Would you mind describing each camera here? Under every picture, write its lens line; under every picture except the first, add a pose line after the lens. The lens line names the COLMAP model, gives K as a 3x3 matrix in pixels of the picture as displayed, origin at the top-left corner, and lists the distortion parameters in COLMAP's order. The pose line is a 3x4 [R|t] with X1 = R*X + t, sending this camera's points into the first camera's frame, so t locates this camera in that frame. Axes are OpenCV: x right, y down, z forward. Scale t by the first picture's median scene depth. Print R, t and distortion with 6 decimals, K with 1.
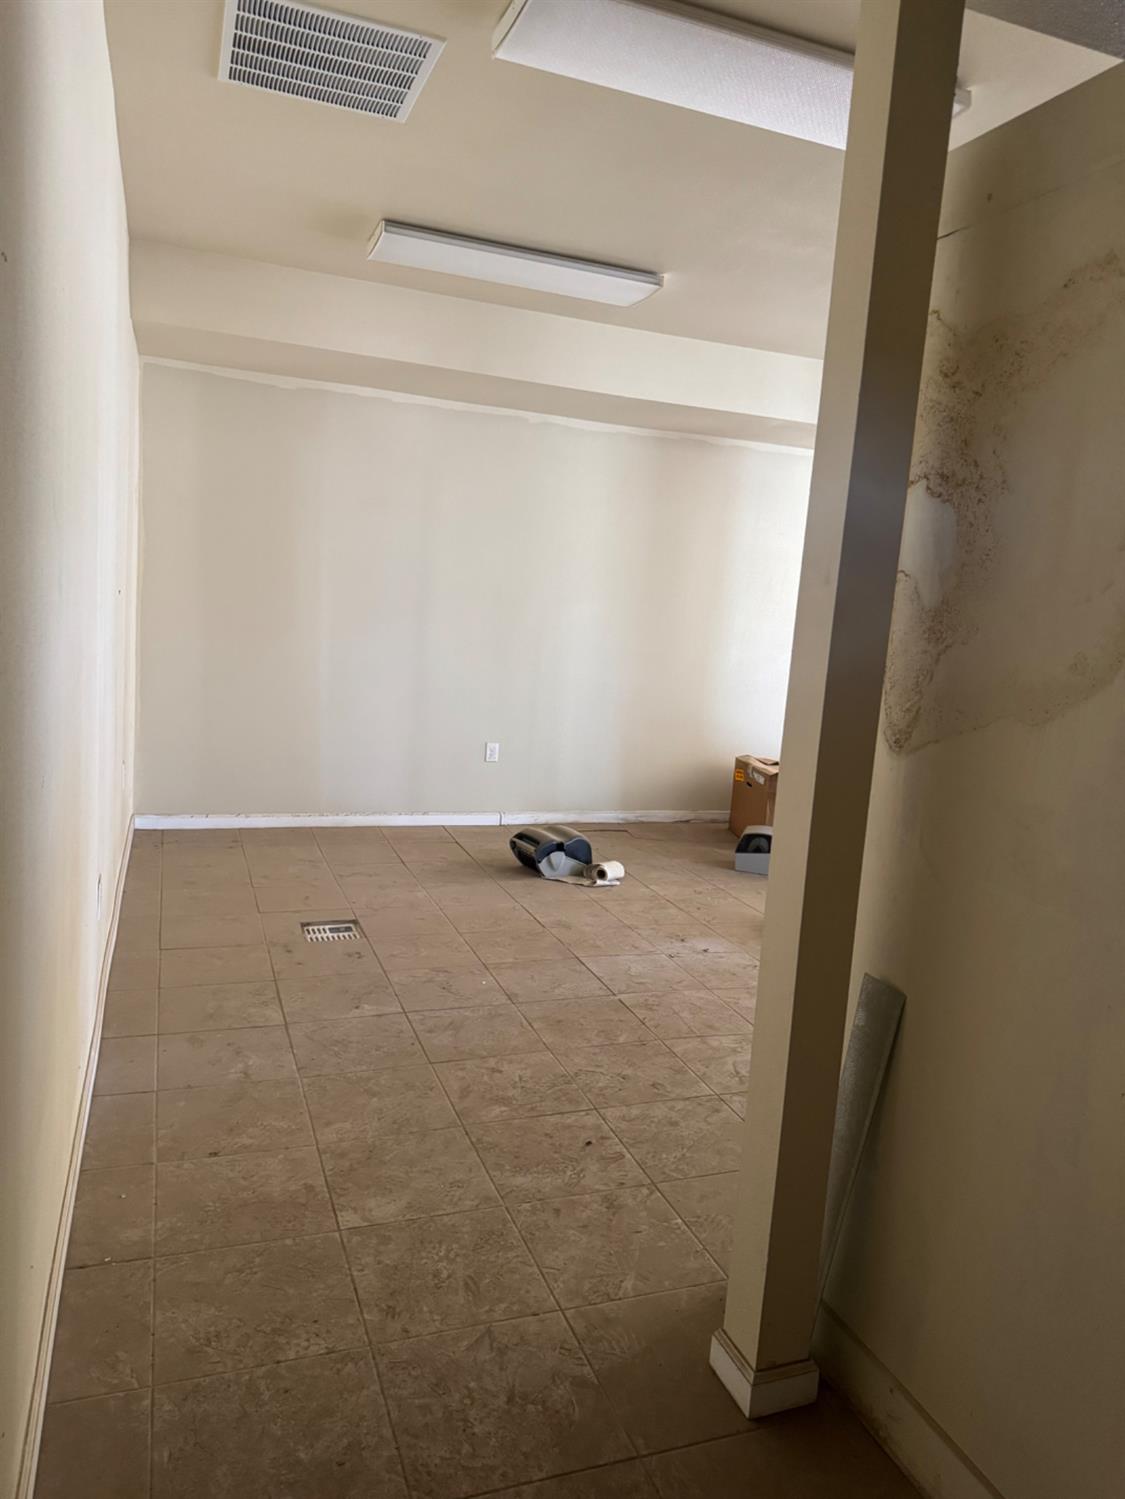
lens RADIAL K [[1076.7, 0, 594.9], [0, 1076.7, 751.6], [0, 0, 1]] dist [0.008050, -0.044345]
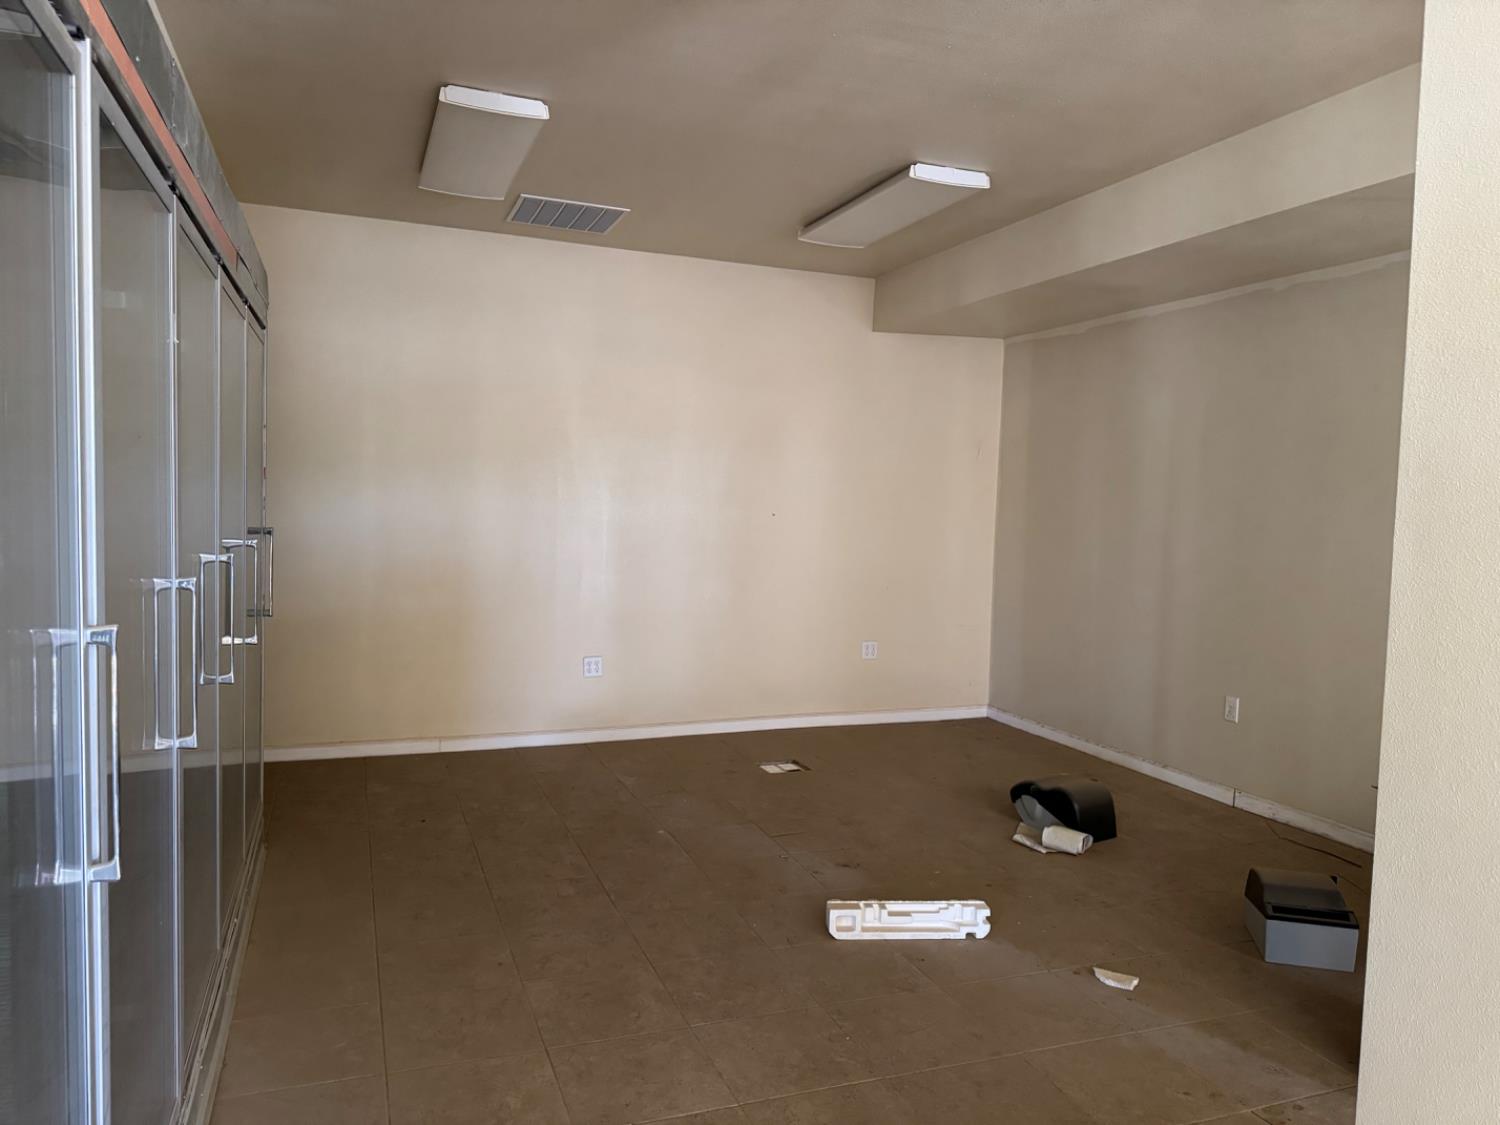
lens RADIAL K [[1077.4, 0, 750.0], [0, 1077.4, 562.5], [0, 0, 1]] dist [0.008050, -0.044345]
pose [[-0.025410, -0.021806, -0.999439, 0.811836], [-0.178508, 0.983793, -0.016926, -0.033145], [0.983610, 0.177978, -0.028891, 0.755420]]
